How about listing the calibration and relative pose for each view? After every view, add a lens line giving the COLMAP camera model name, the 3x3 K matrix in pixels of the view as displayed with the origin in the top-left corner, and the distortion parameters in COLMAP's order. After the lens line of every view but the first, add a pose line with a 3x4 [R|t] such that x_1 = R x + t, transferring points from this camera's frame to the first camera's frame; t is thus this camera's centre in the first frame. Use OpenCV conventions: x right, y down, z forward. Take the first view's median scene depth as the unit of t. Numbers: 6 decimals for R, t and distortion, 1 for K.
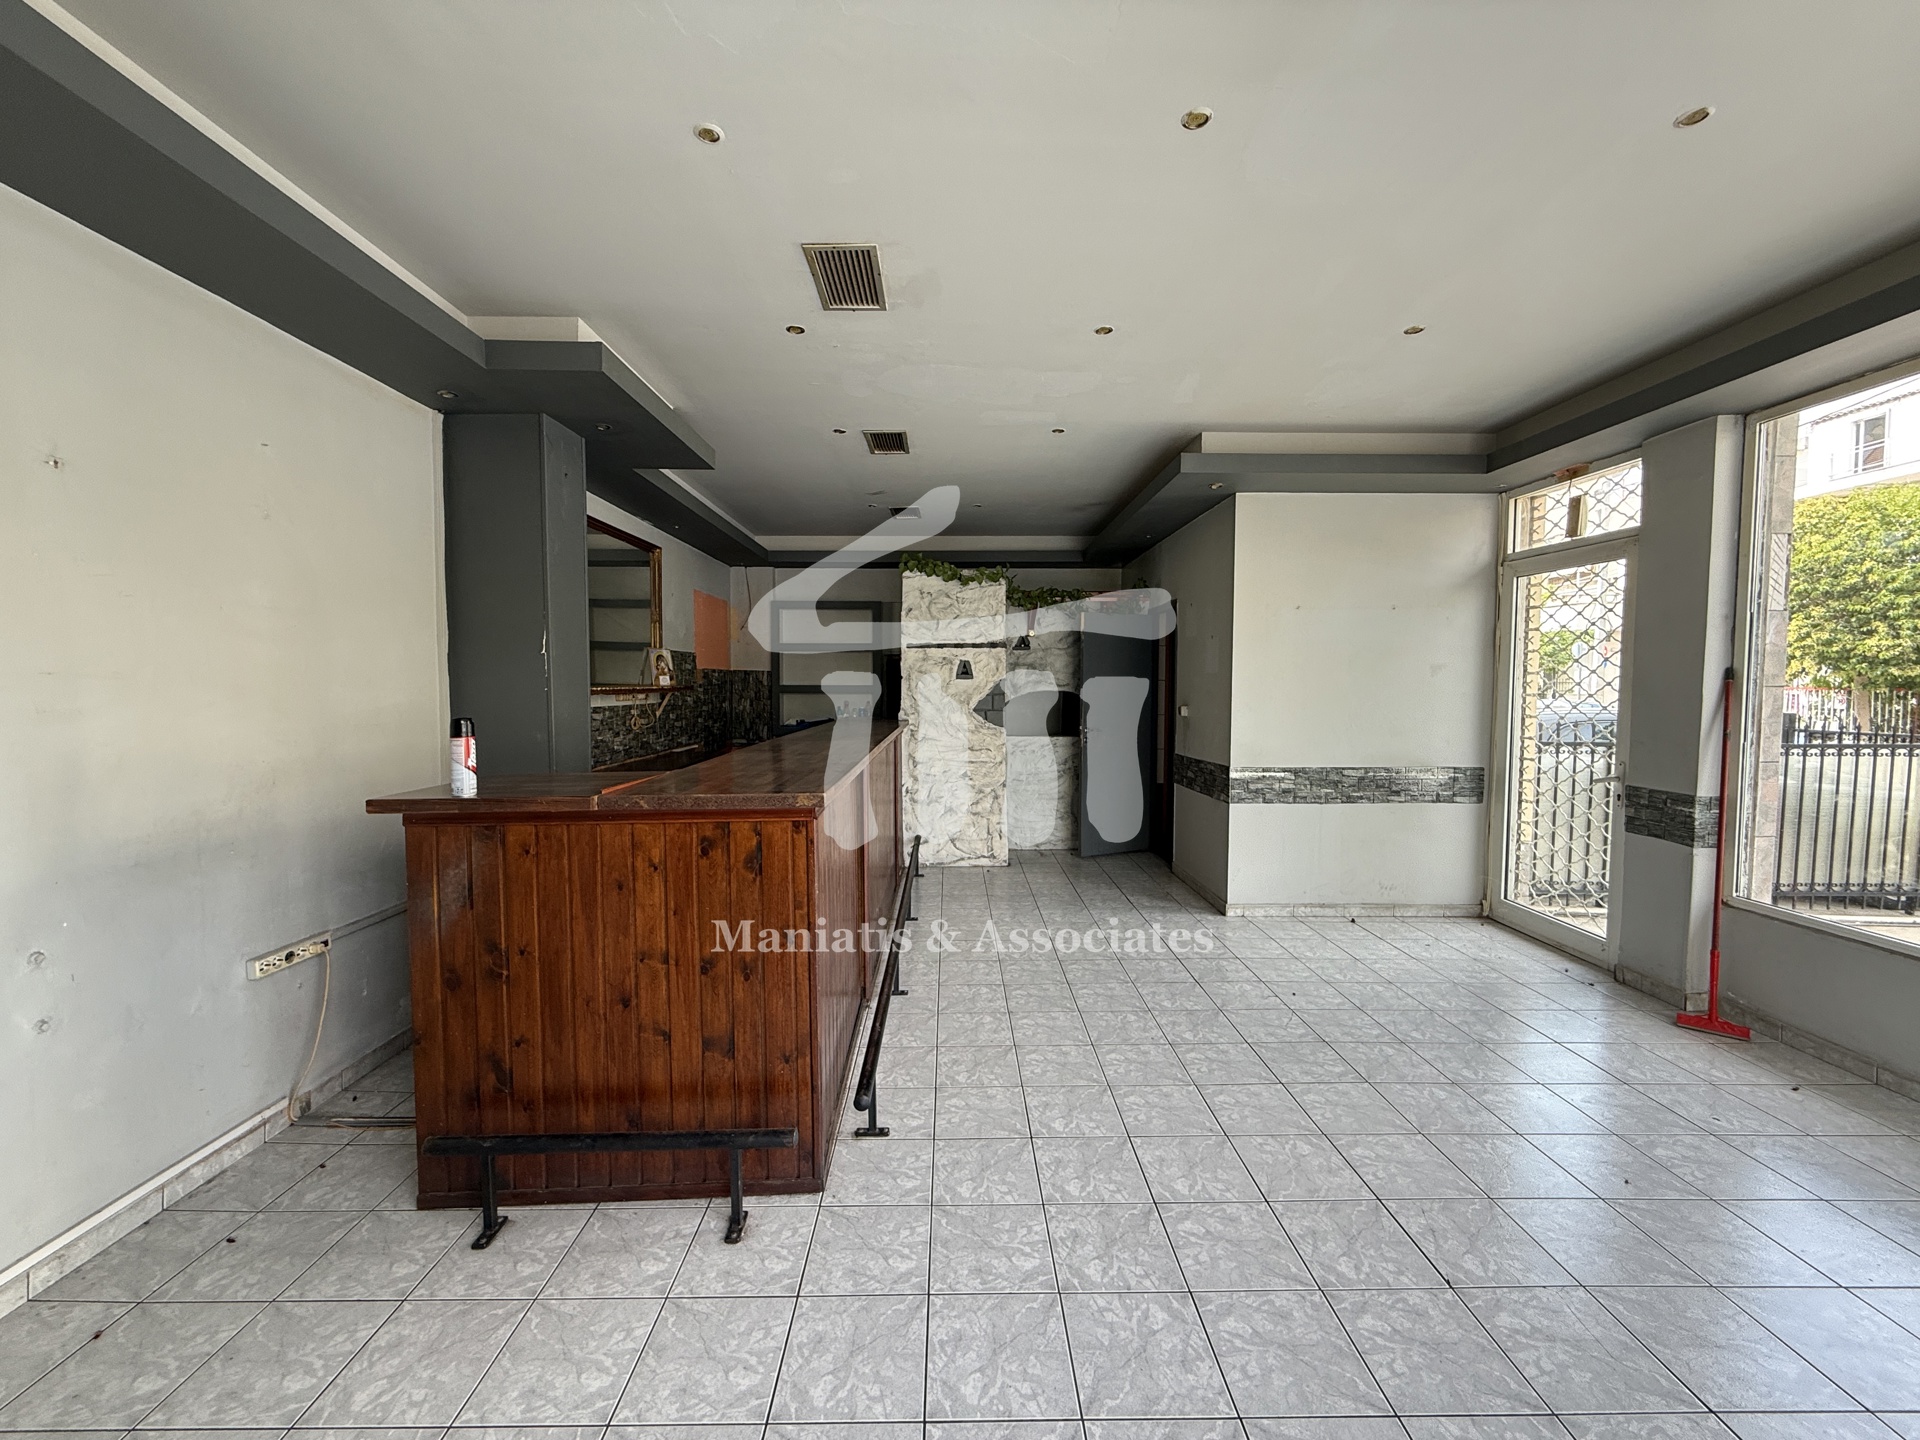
lens RADIAL K [[764.1, 0, 955.0], [0, 764.1, 720.1], [0, 0, 1]] dist [0.000126, -0.000004]
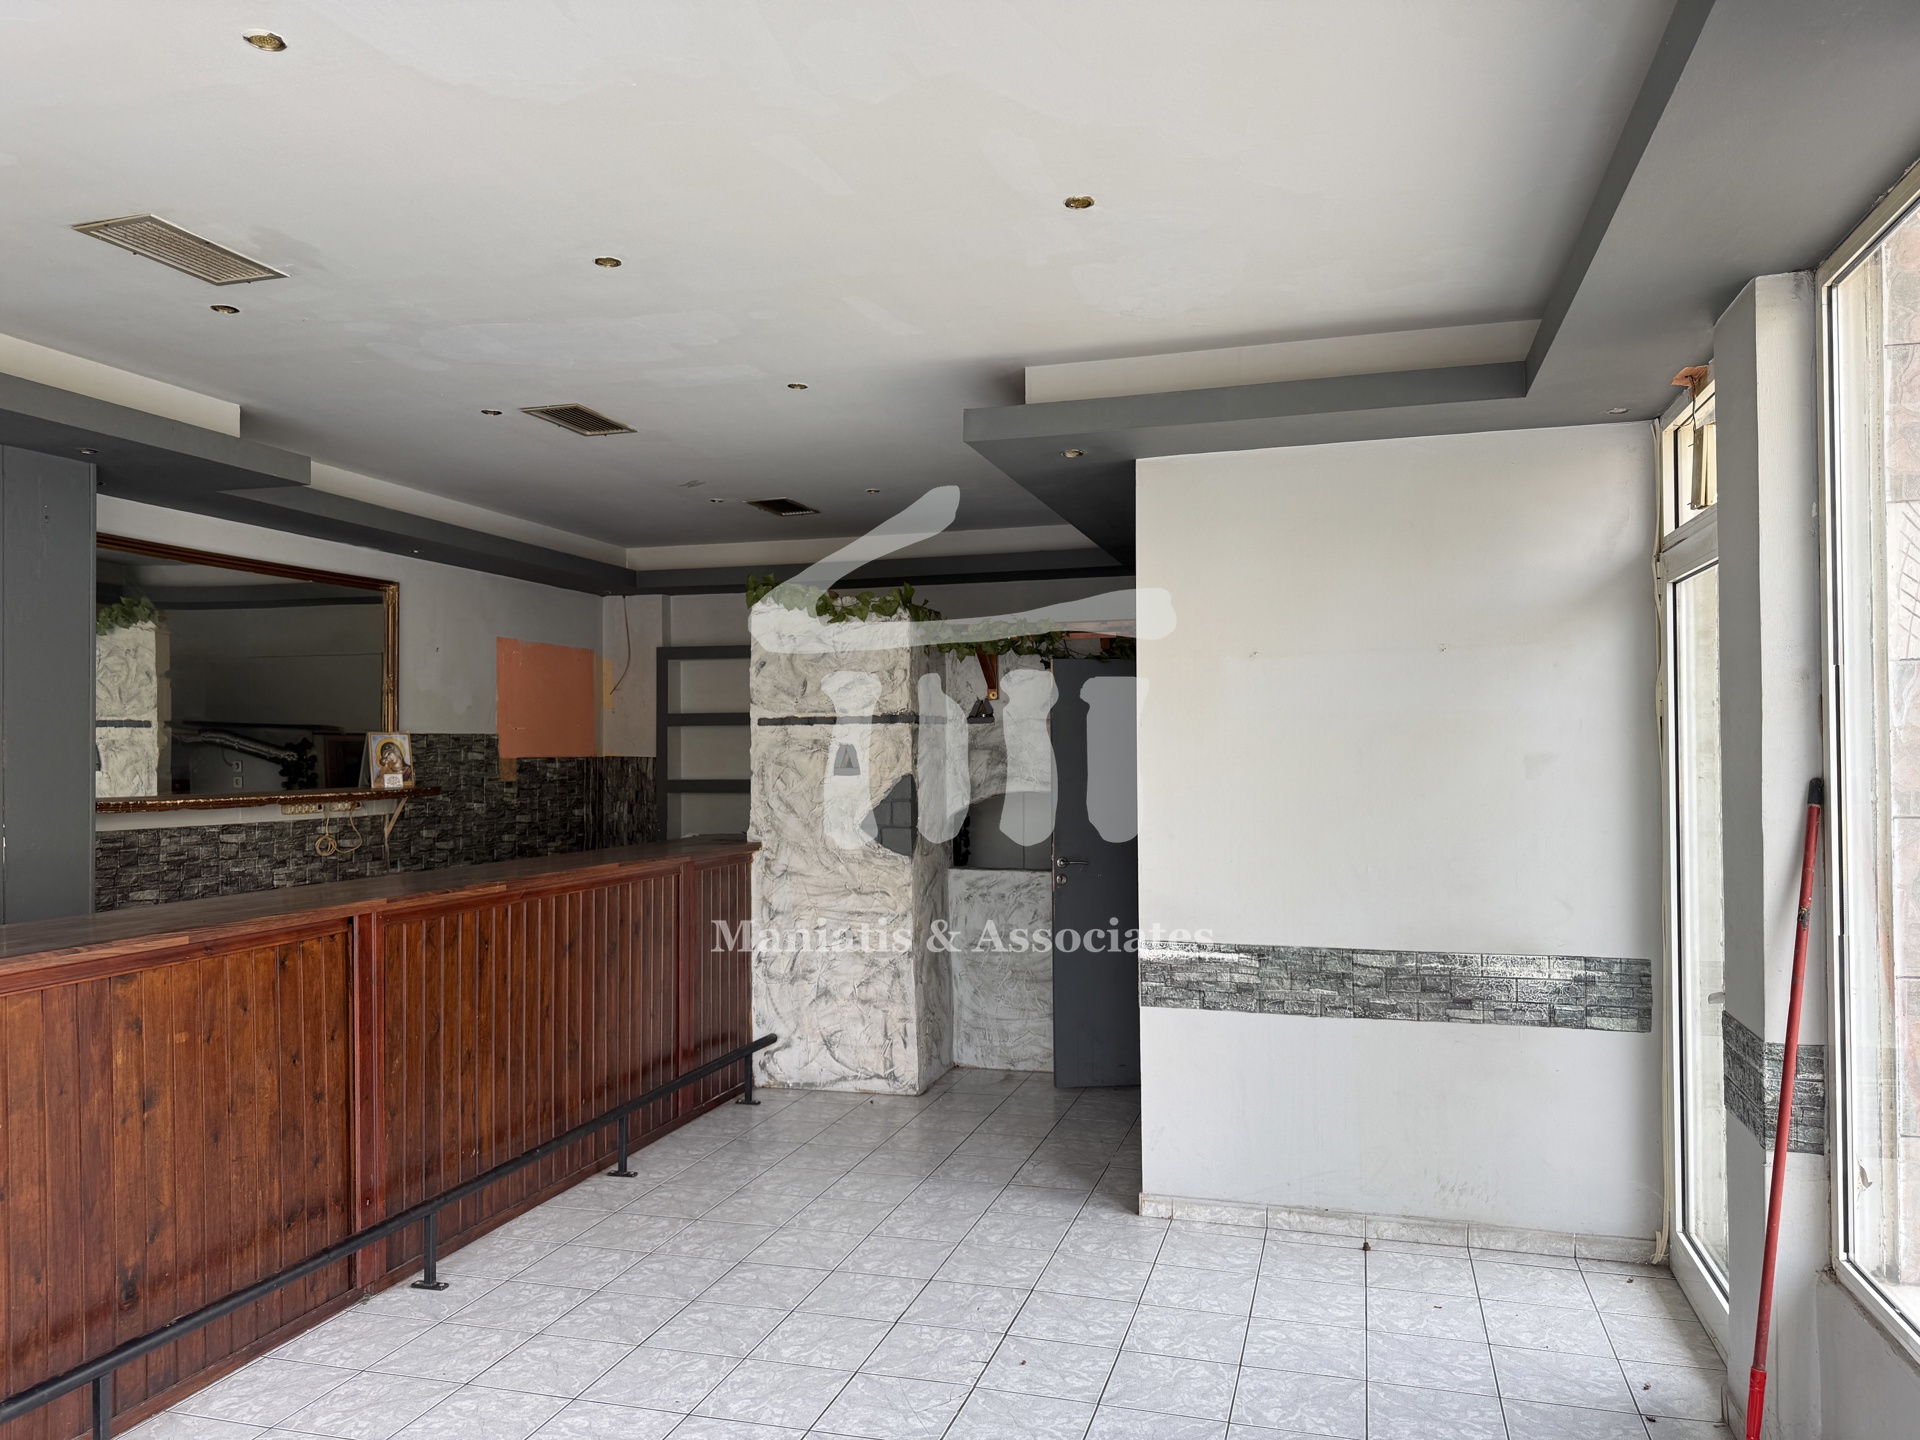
lens RADIAL K [[1348.6, 0, 962.7], [0, 1348.6, 724.7], [0, 0, 1]] dist [0.066124, -0.079384]
pose [[0.956877, -0.013319, -0.290187, 0.521224], [-0.006497, 0.997717, -0.067216, -0.028238], [0.290420, 0.066202, 0.954606, 0.006947]]
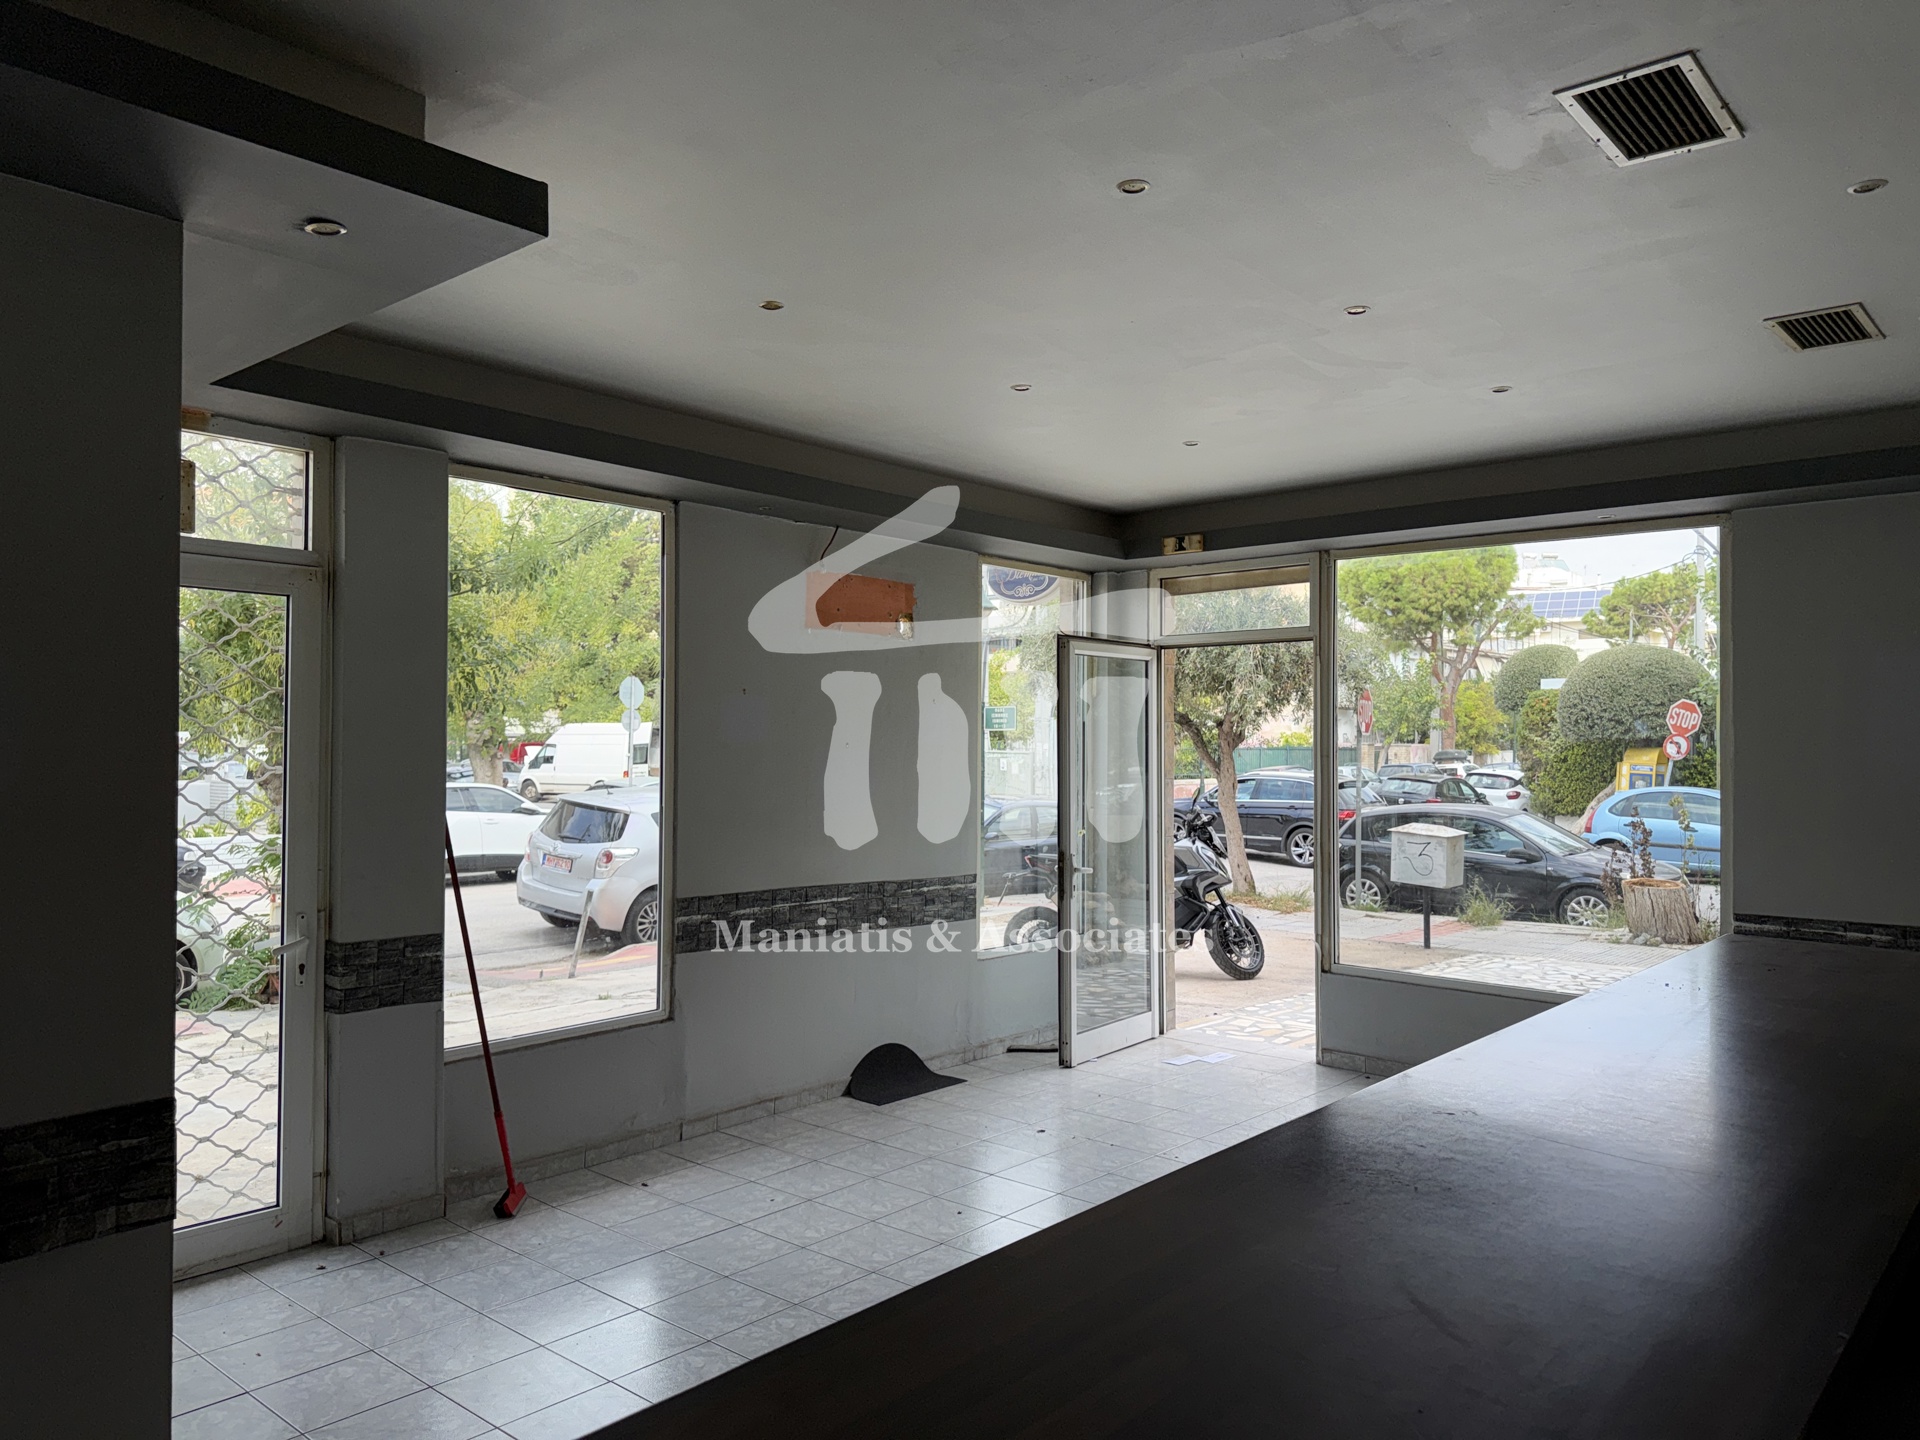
lens RADIAL K [[1348.6, 0, 961.8], [0, 1348.6, 728.9], [0, 0, 1]] dist [0.066124, -0.079384]
pose [[-0.745868, 0.003691, 0.666083, -0.243184], [0.028073, 0.999270, 0.025898, -0.091143], [-0.665502, 0.038015, -0.745428, 1.182676]]
